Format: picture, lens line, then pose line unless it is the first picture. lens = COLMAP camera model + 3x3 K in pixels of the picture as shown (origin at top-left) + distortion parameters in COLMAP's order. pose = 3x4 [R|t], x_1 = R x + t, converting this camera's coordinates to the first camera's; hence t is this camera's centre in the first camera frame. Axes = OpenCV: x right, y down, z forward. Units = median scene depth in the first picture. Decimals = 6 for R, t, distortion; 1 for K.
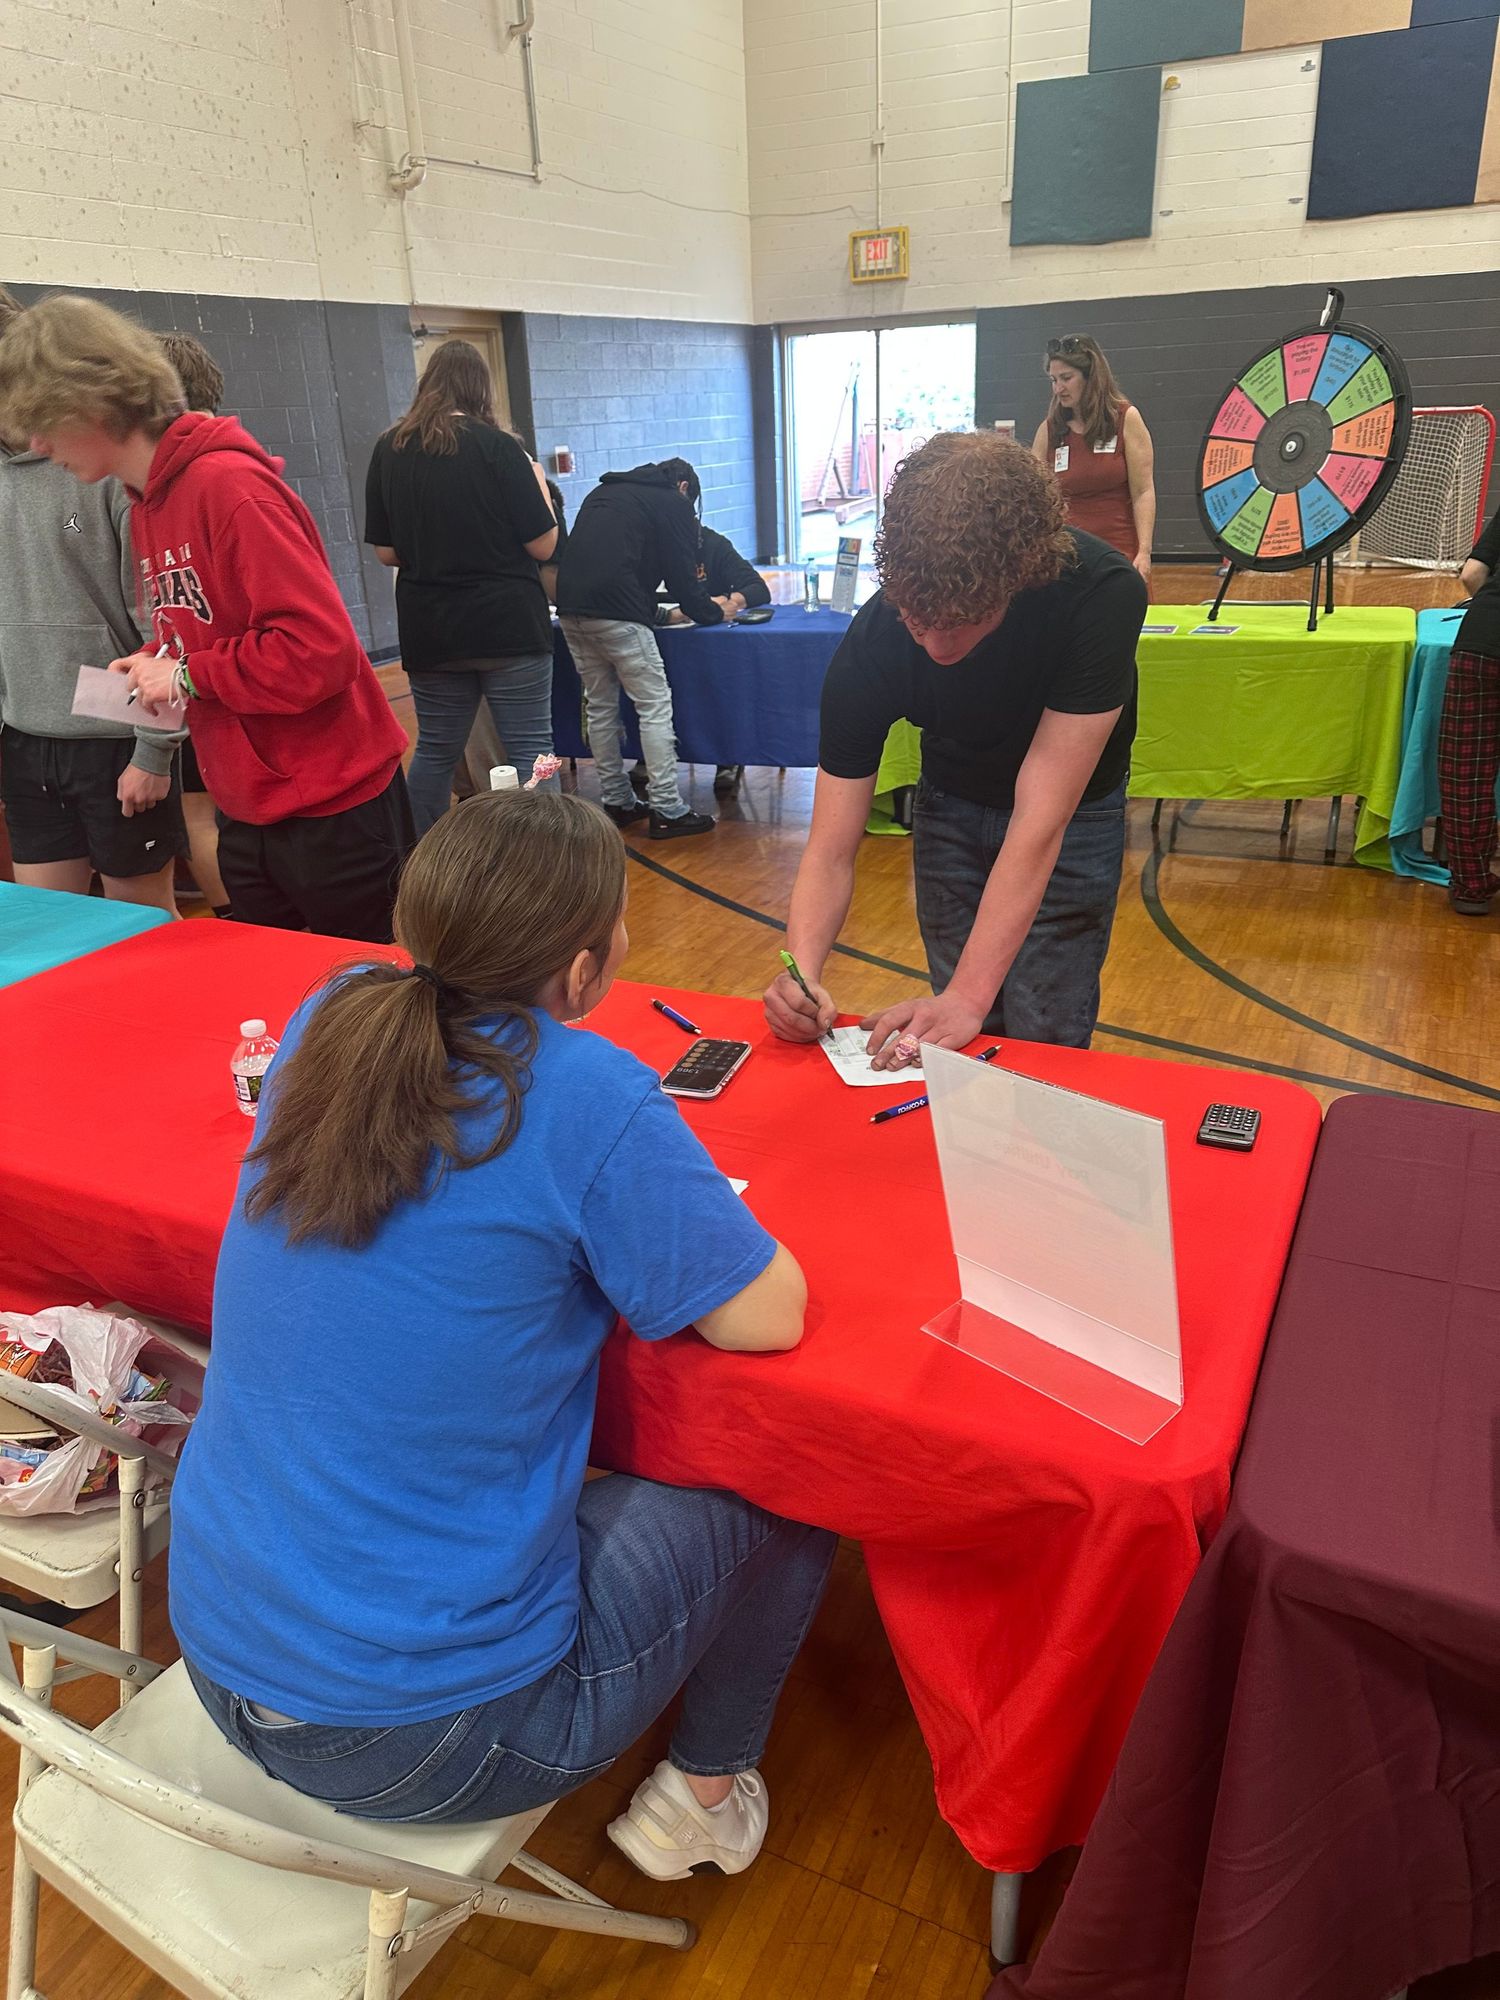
lens RADIAL K [[1403.2, 0, 750.0], [0, 1403.2, 1000.0], [0, 0, 1]] dist [-0.004166, -0.003010]
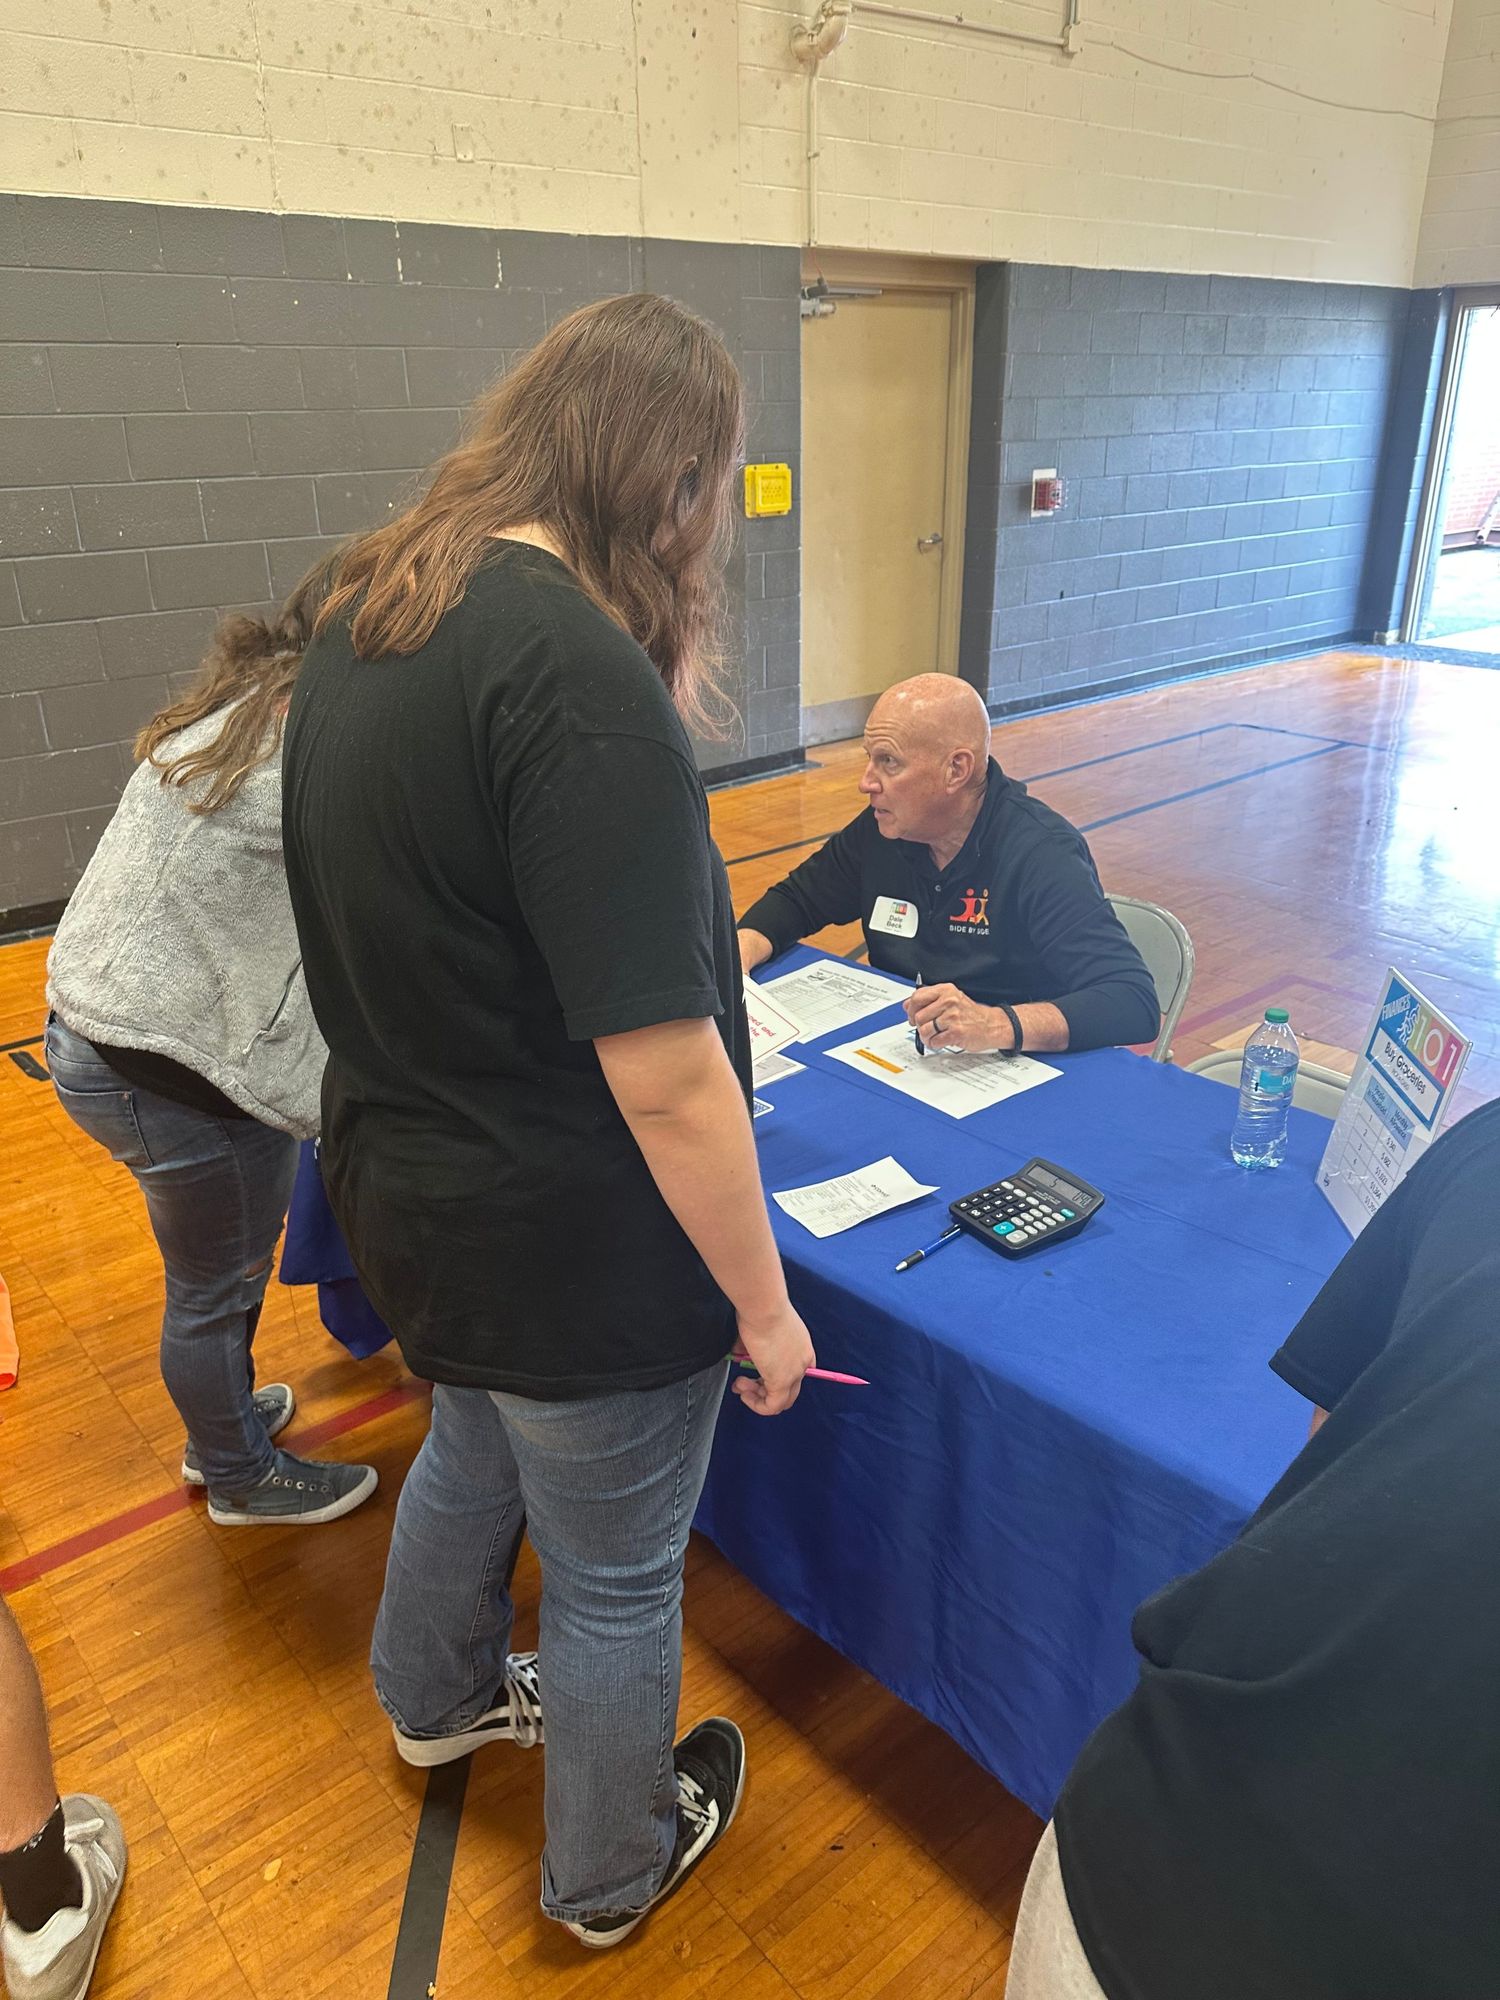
lens RADIAL K [[1499.2, 0, 697.9], [0, 1499.2, 1005.0], [0, 0, 1]] dist [-0.007779, 0.009671]
pose [[0.914799, 0.175946, -0.363575, 0.013329], [-0.178627, 0.983559, 0.026532, -0.128826], [0.362265, 0.040673, 0.931187, 0.279473]]
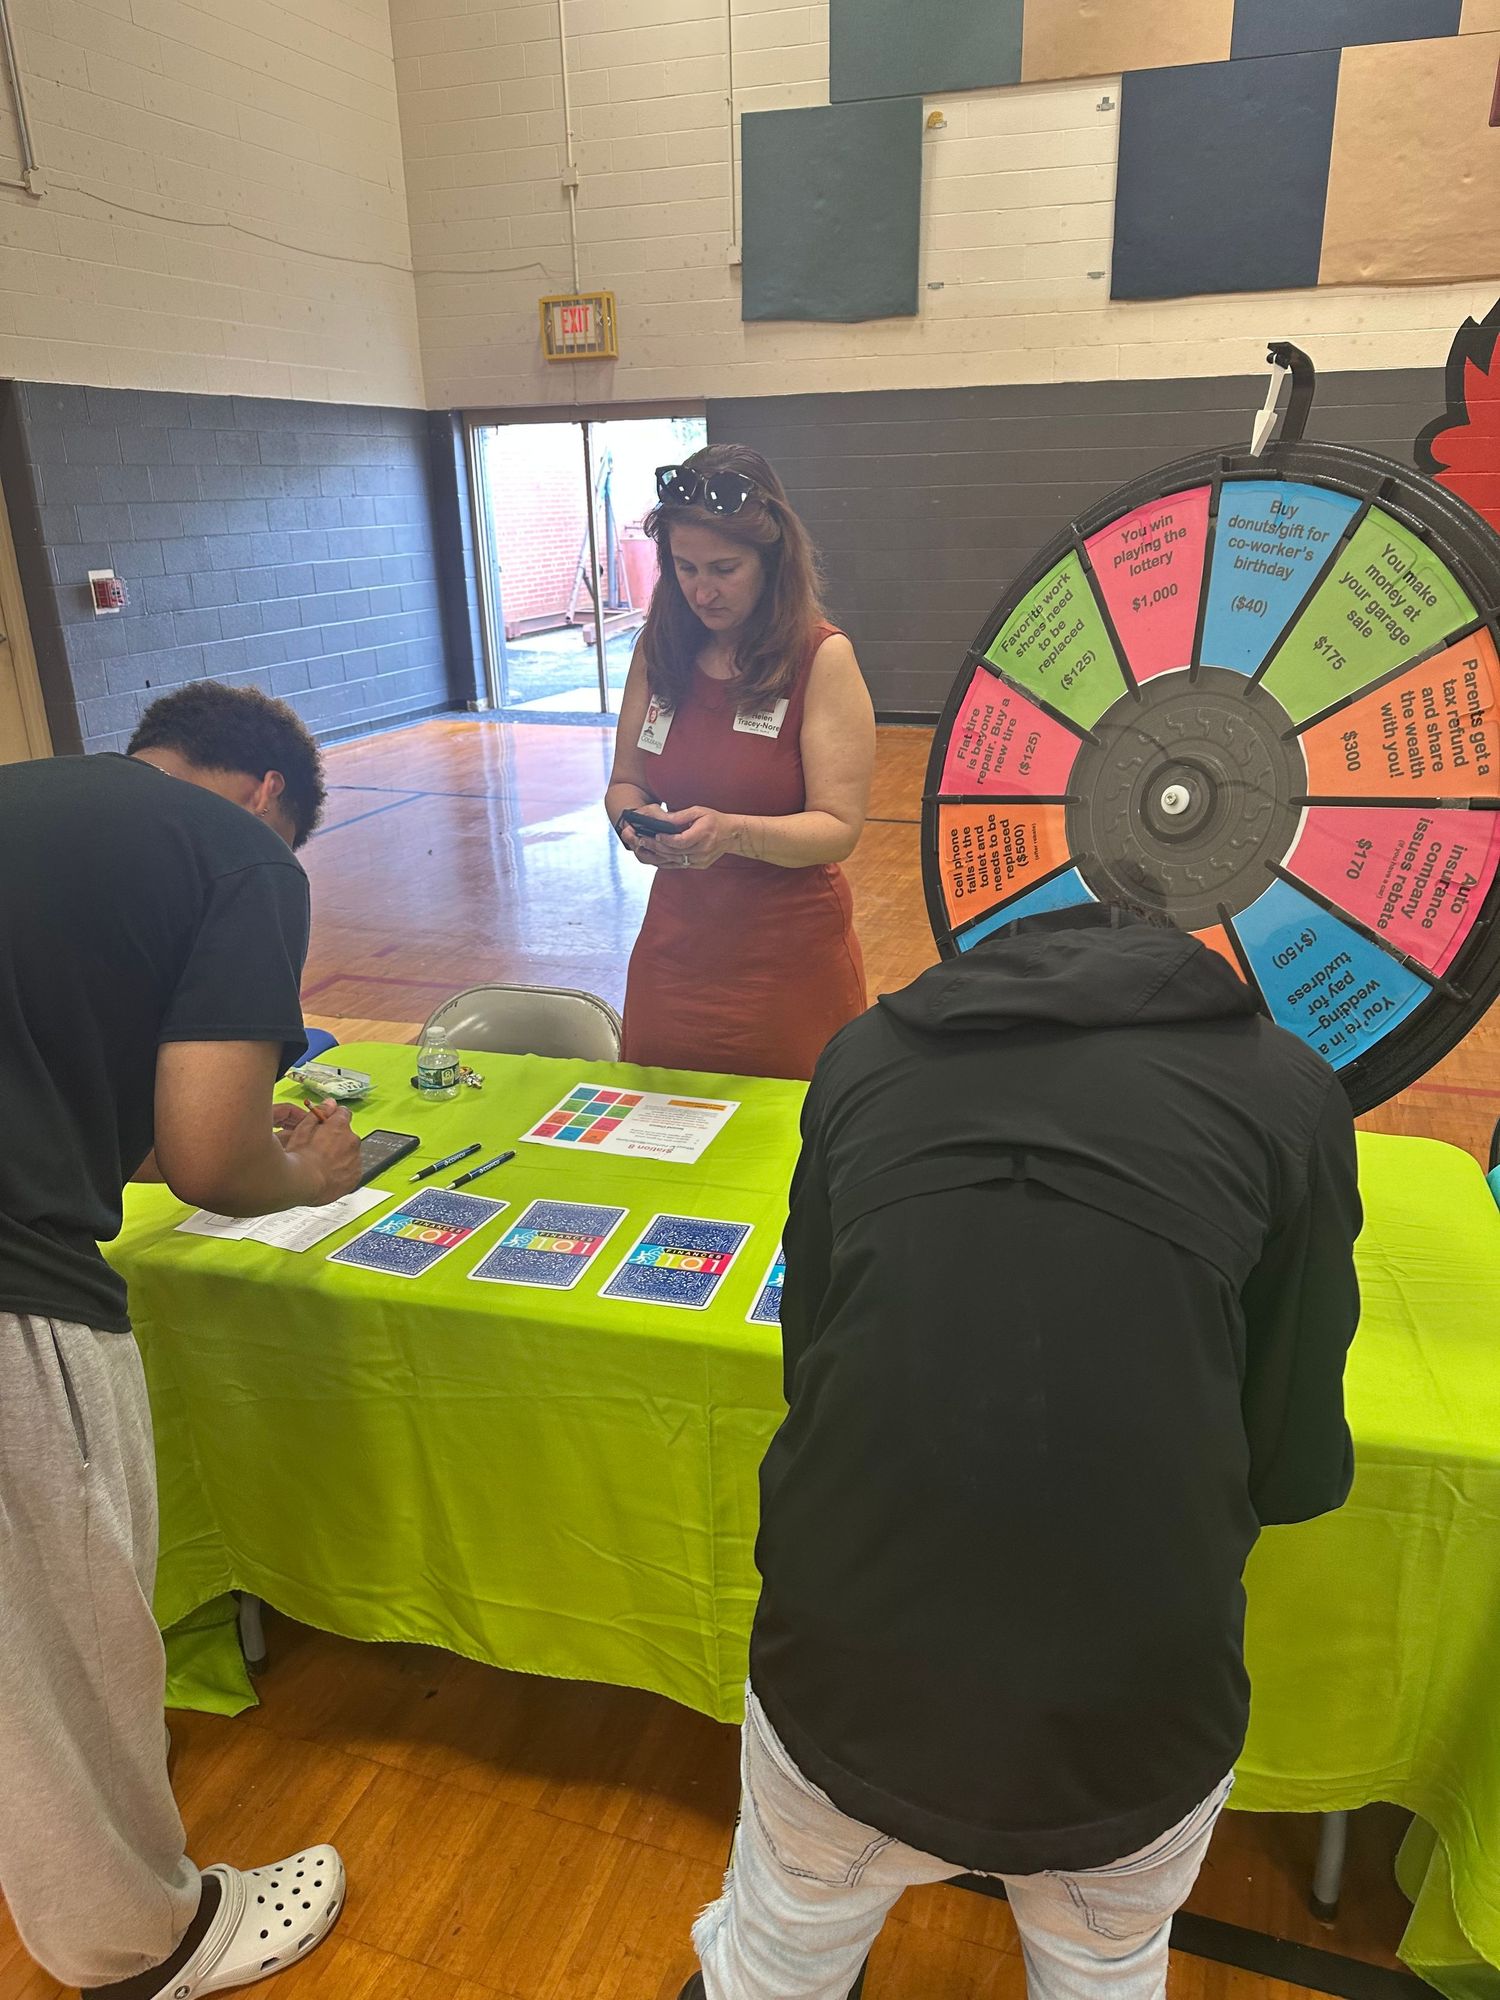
lens RADIAL K [[1480.0, 0, 752.7], [0, 1480.0, 1042.4], [0, 0, 1]] dist [-0.003639, -0.009117]
pose [[0.991308, -0.022337, 0.129653, 0.080101], [0.028505, 0.998539, -0.045911, -0.107055], [-0.128438, 0.049207, 0.990496, 0.219606]]
